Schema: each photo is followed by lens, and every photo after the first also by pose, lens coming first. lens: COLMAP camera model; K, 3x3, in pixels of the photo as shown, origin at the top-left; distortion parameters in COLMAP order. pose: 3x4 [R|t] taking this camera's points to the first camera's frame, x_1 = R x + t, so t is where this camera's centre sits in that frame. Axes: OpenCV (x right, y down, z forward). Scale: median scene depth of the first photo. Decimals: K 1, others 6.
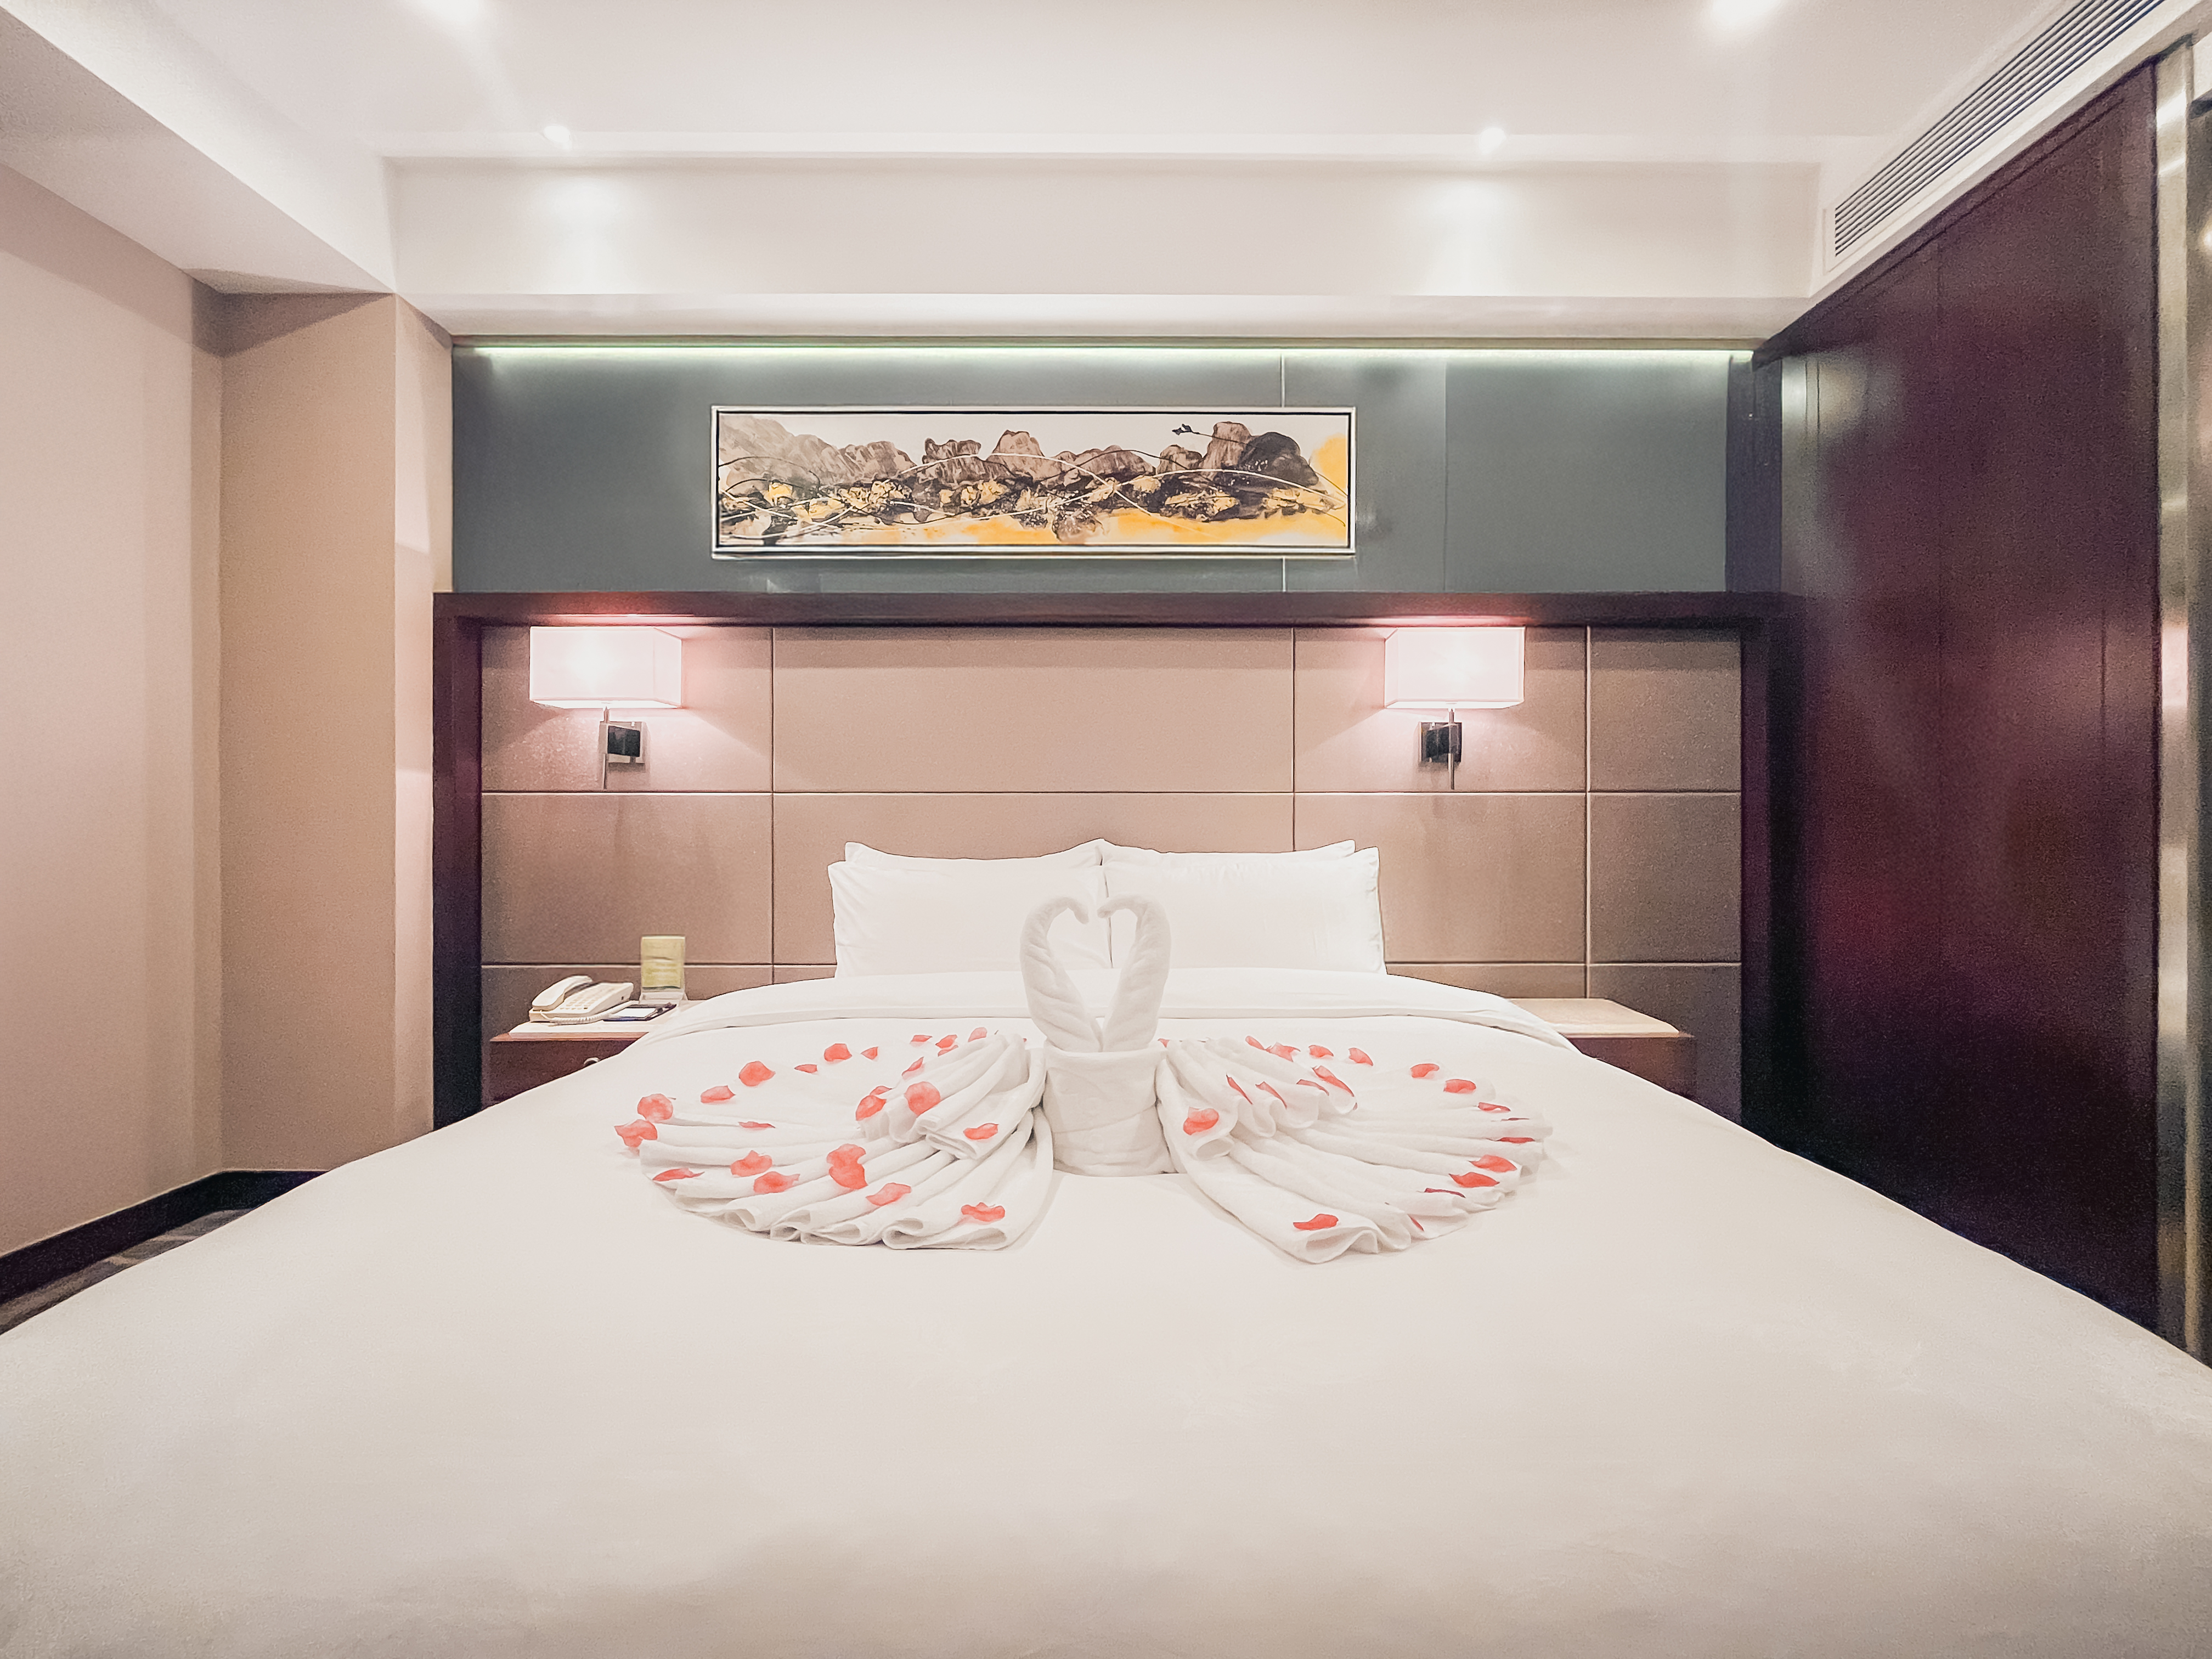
lens RADIAL K [[899.0, 0, 1112.0], [0, 899.0, 830.1], [0, 0, 1]] dist [0.000260, -0.000001]
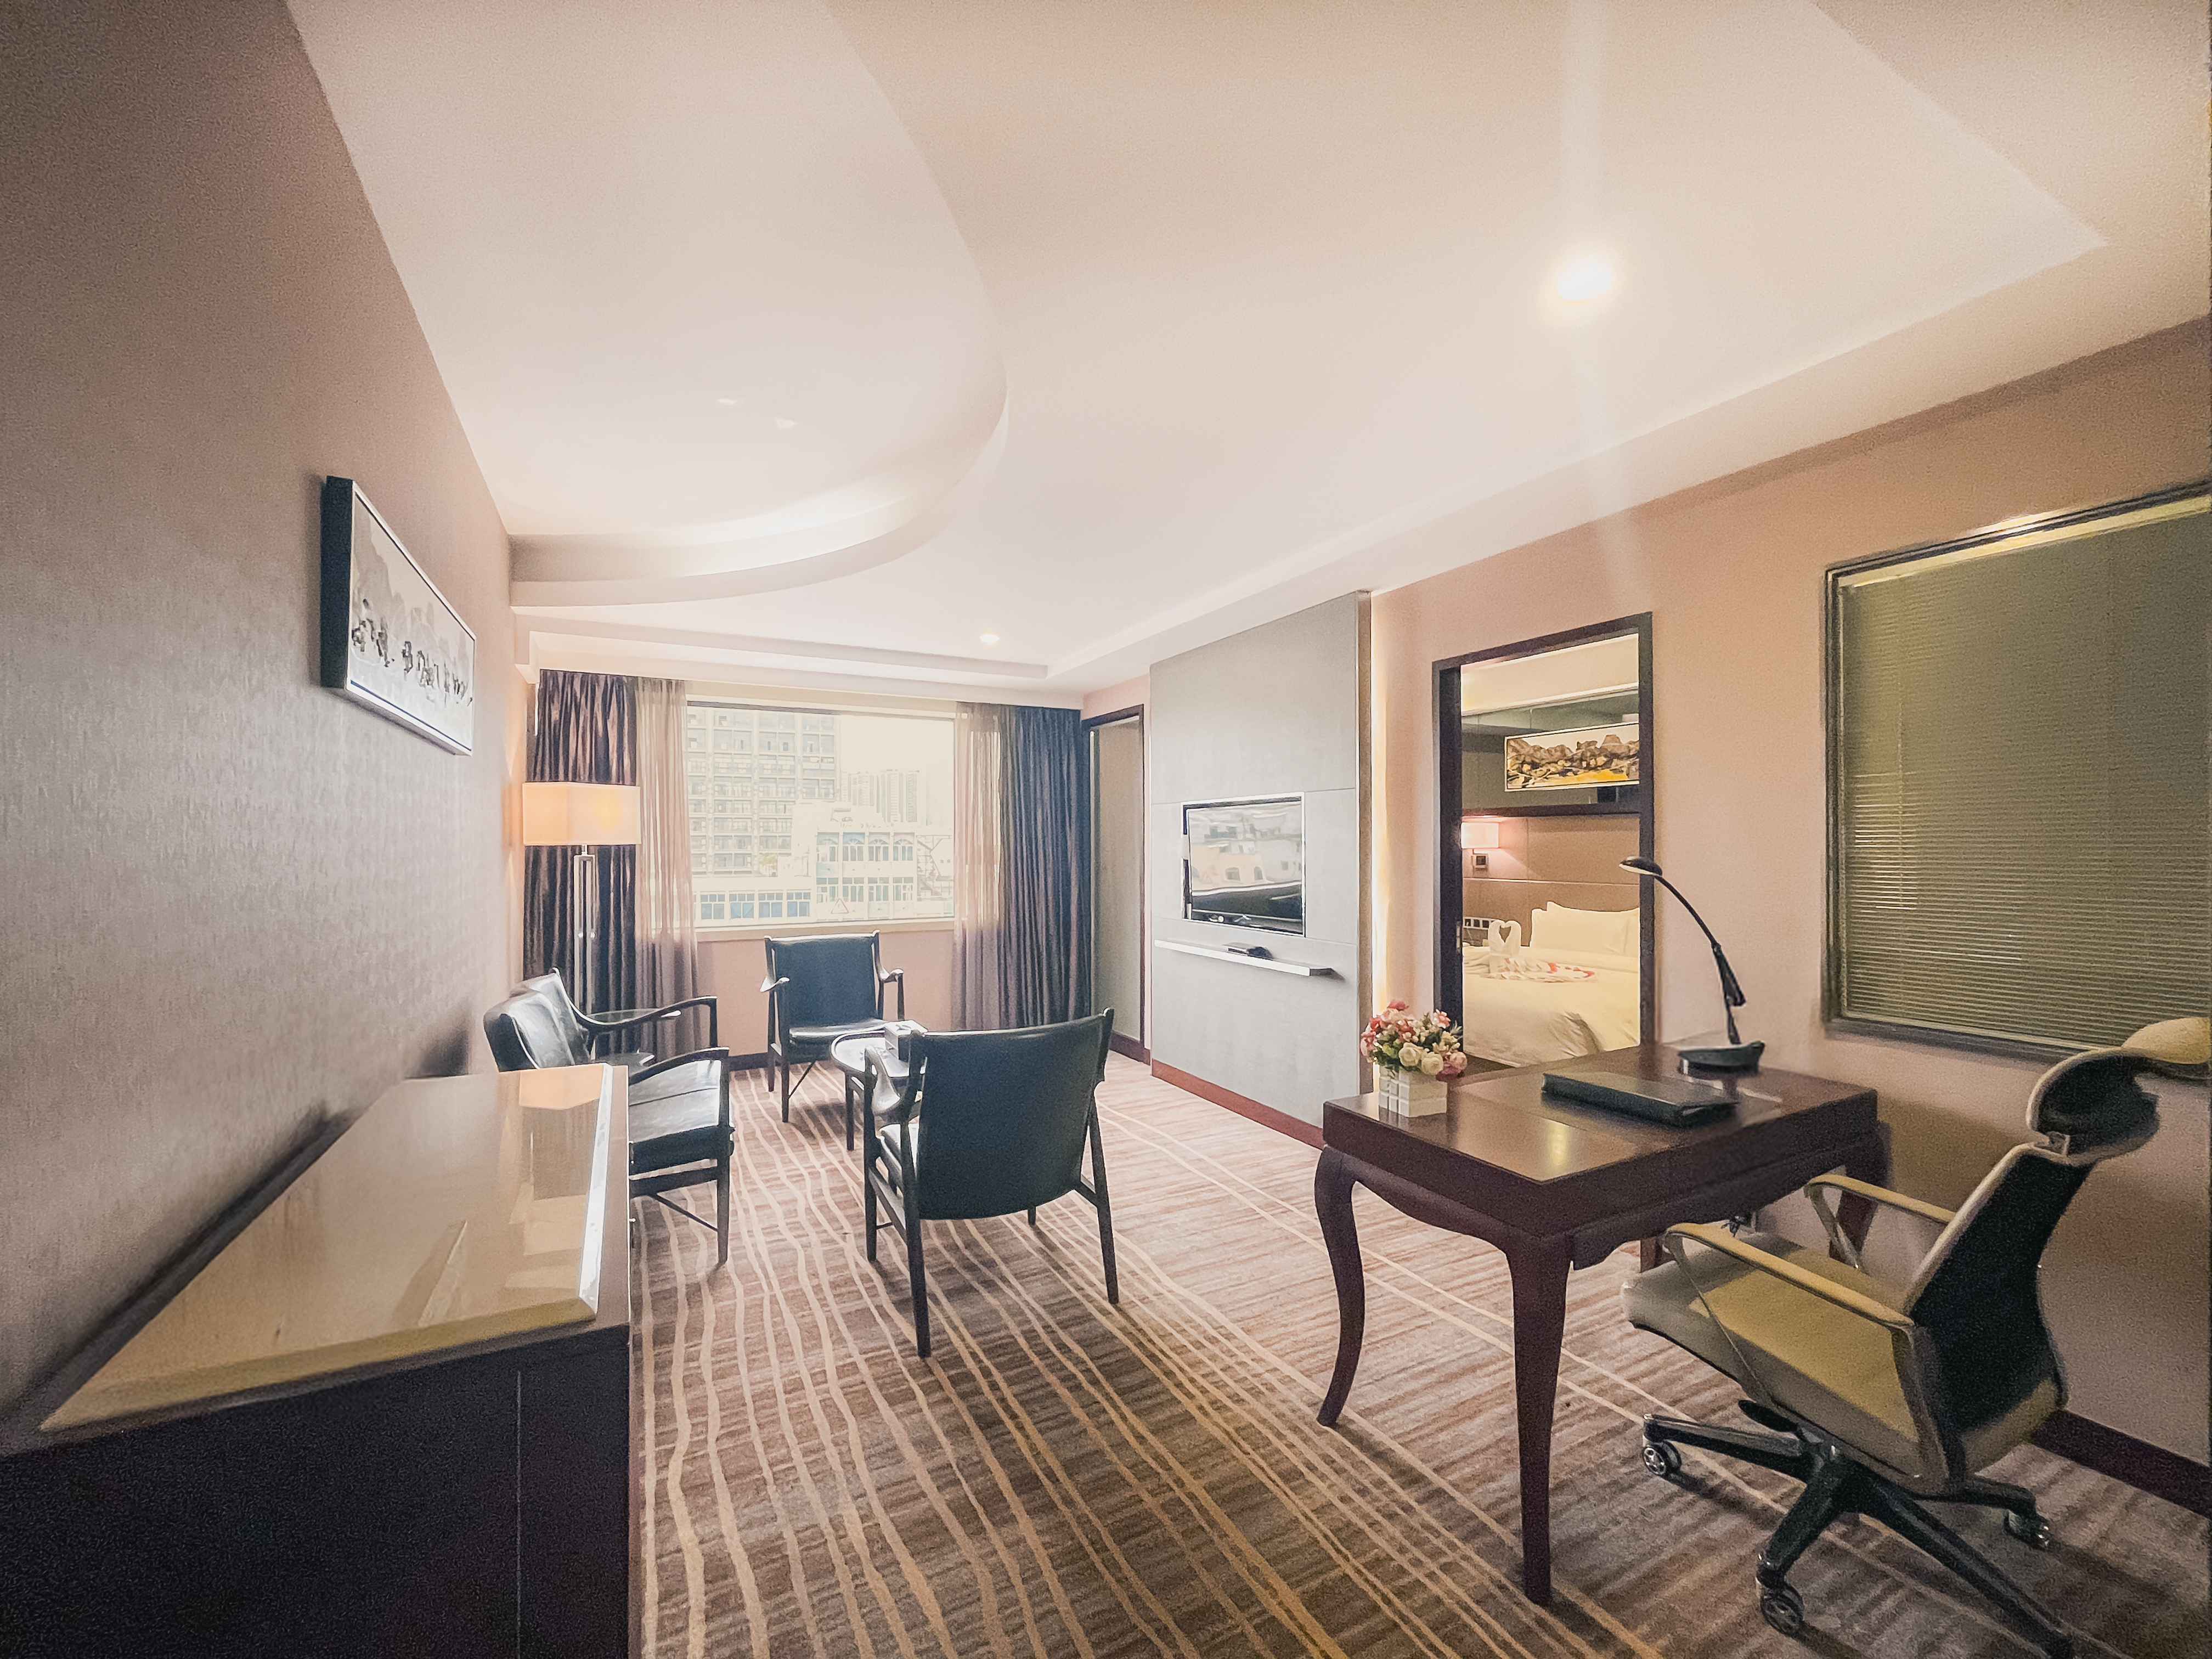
lens RADIAL K [[899.0, 0, 1110.2], [0, 899.0, 836.8], [0, 0, 1]] dist [0.000260, -0.000001]
pose [[0.450386, -0.008915, -0.892790, 1.437849], [0.001019, 0.999955, -0.009471, -0.148560], [0.892833, 0.003356, 0.450375, -1.283985]]
